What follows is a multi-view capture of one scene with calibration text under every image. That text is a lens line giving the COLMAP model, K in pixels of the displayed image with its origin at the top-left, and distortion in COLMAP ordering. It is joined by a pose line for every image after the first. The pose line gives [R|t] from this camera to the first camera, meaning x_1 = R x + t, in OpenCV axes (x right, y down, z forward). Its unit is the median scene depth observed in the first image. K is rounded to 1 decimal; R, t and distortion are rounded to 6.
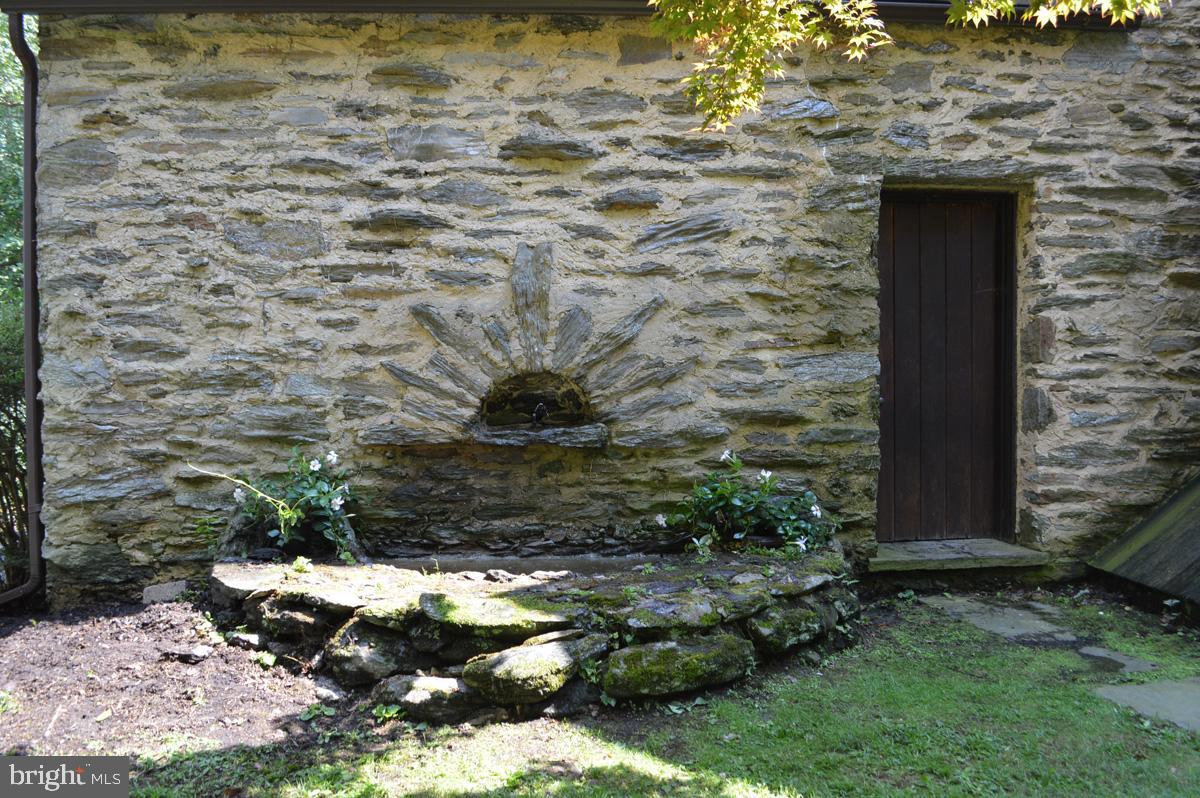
lens RADIAL K [[1008.9, 0, 600.0], [0, 1008.9, 399.0], [0, 0, 1]] dist [-0.081095, -0.001285]
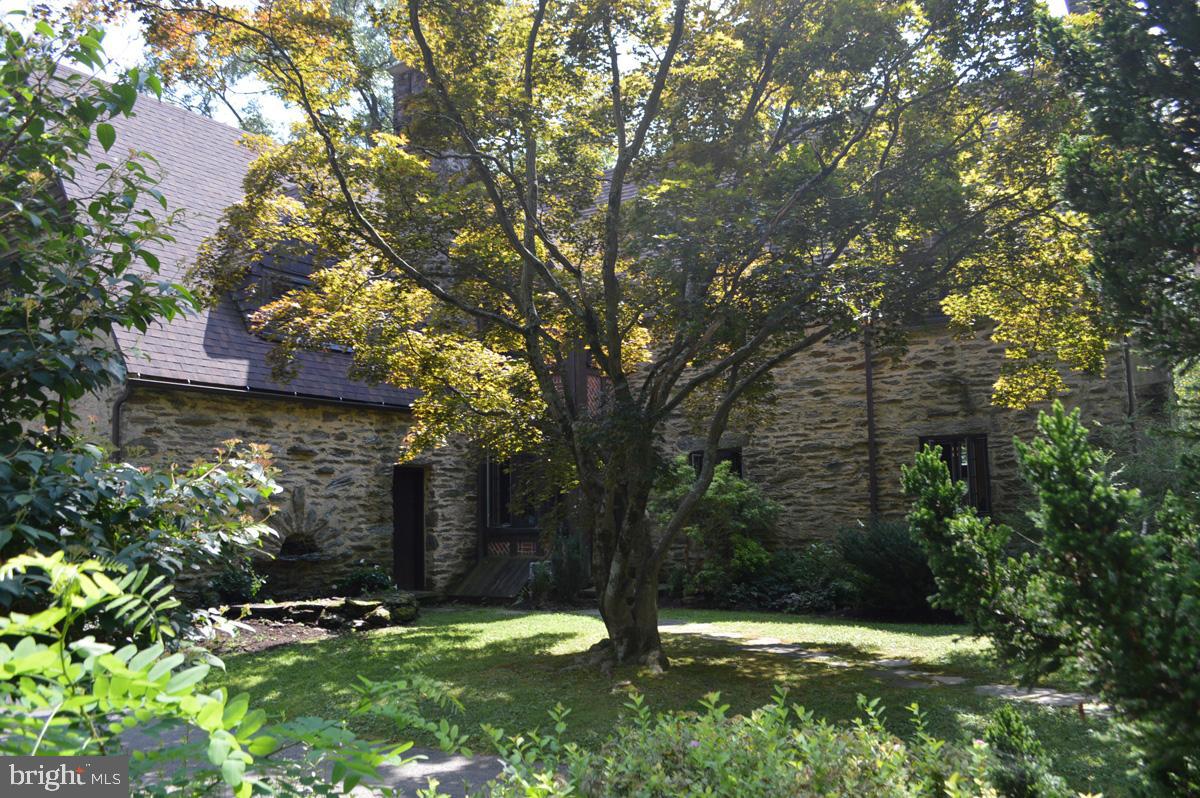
lens RADIAL K [[1008.9, 0, 600.0], [0, 1008.9, 399.0], [0, 0, 1]] dist [-0.081095, -0.001285]
pose [[0.621679, 0.079346, 0.779243, -1.661622], [0.043428, 0.989834, -0.135437, 0.014100], [-0.782067, 0.118040, 0.611913, -1.302666]]
